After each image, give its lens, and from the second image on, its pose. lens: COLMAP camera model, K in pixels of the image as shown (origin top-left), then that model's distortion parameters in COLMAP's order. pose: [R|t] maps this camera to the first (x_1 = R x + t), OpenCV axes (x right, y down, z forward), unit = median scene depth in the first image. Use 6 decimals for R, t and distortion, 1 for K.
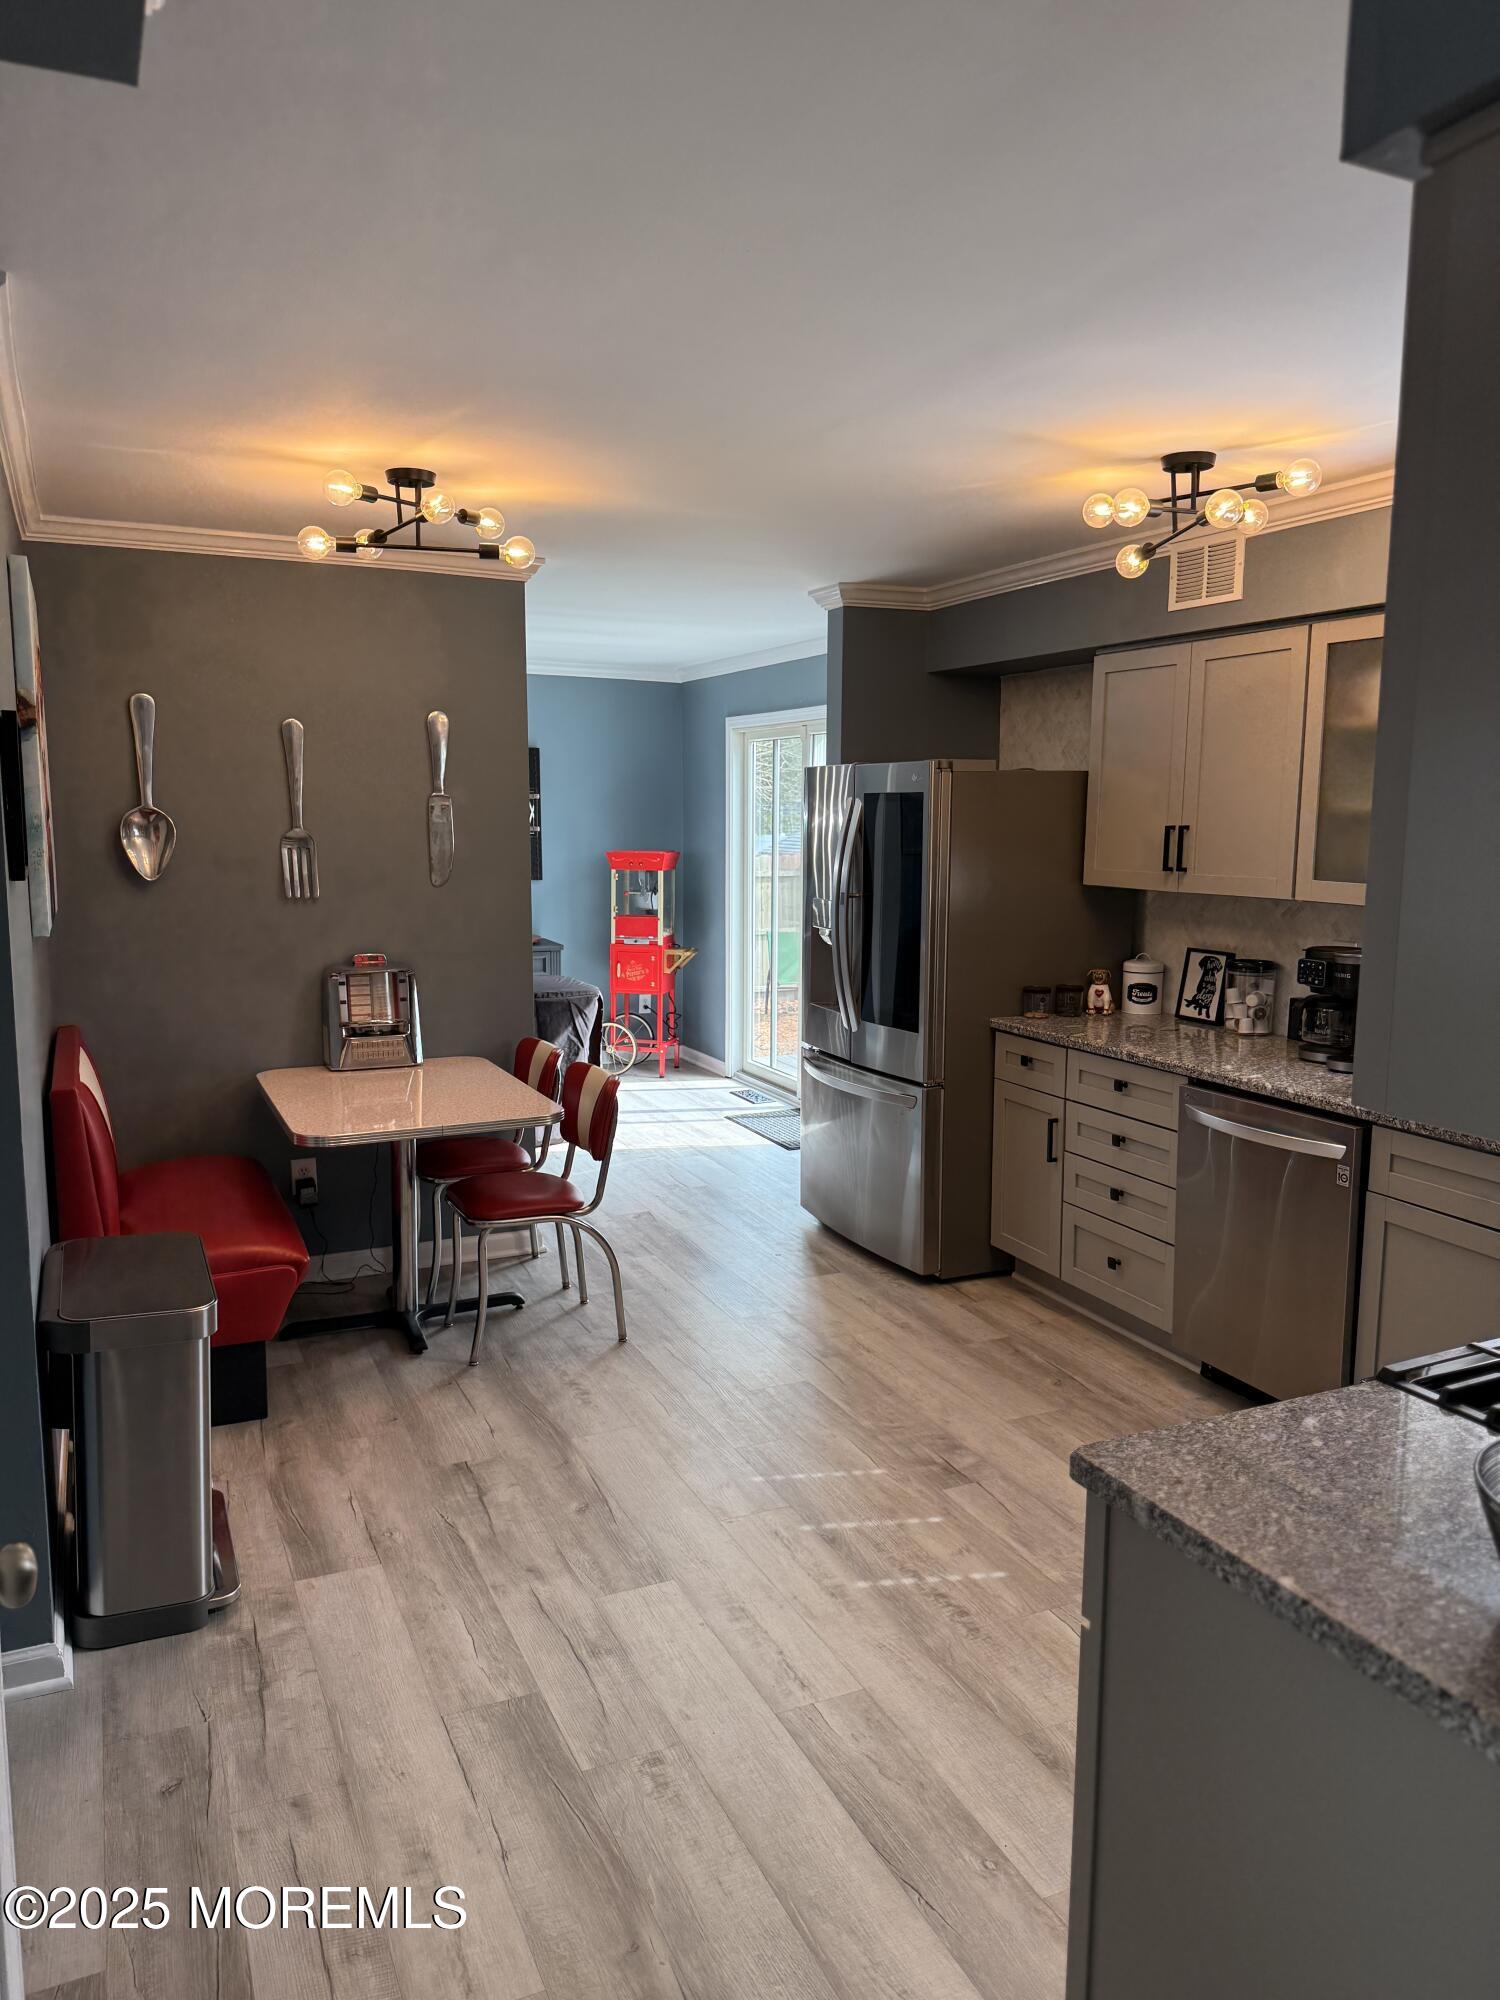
lens RADIAL K [[1413.9, 0, 750.0], [0, 1413.9, 1000.0], [0, 0, 1]] dist [0.001854, 0.004606]
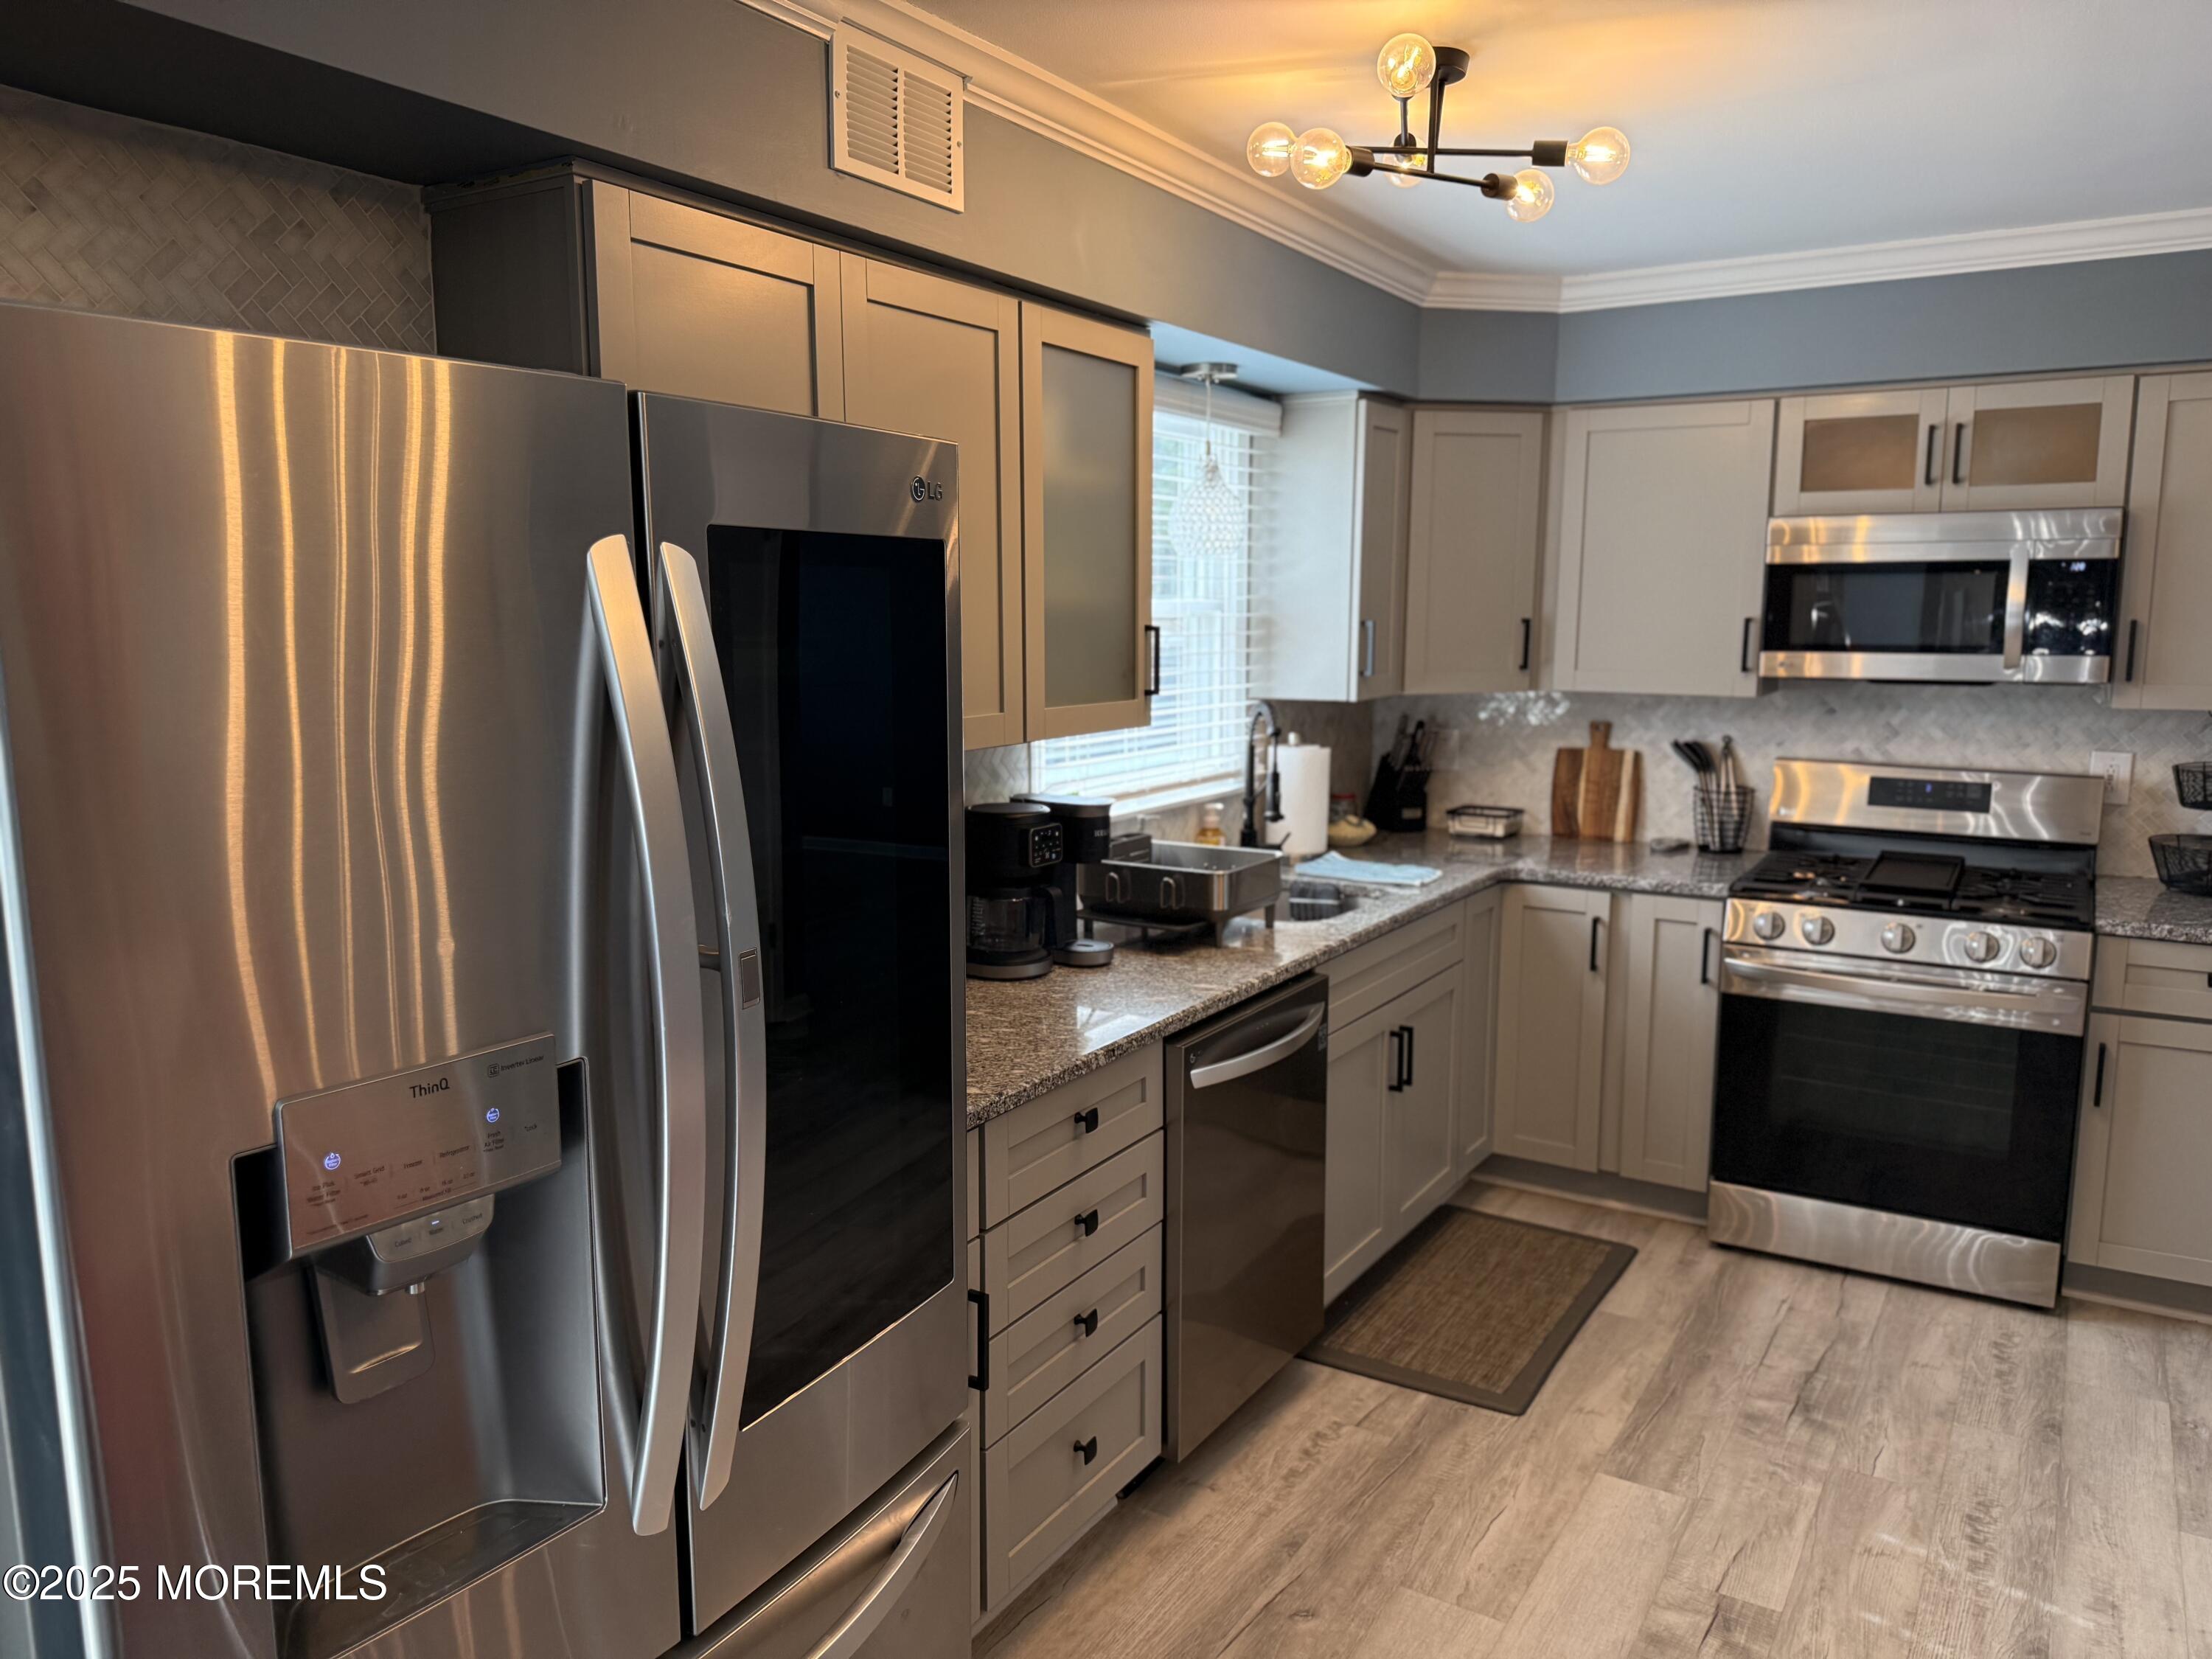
lens RADIAL K [[1563.8, 0, 1106.0], [0, 1563.8, 829.5], [0, 0, 1]] dist [0.001854, 0.004606]
pose [[-0.547309, -0.127093, 0.827225, -0.216265], [0.107646, 0.969503, 0.220173, -0.179356], [-0.829979, 0.209550, -0.516936, 1.319077]]
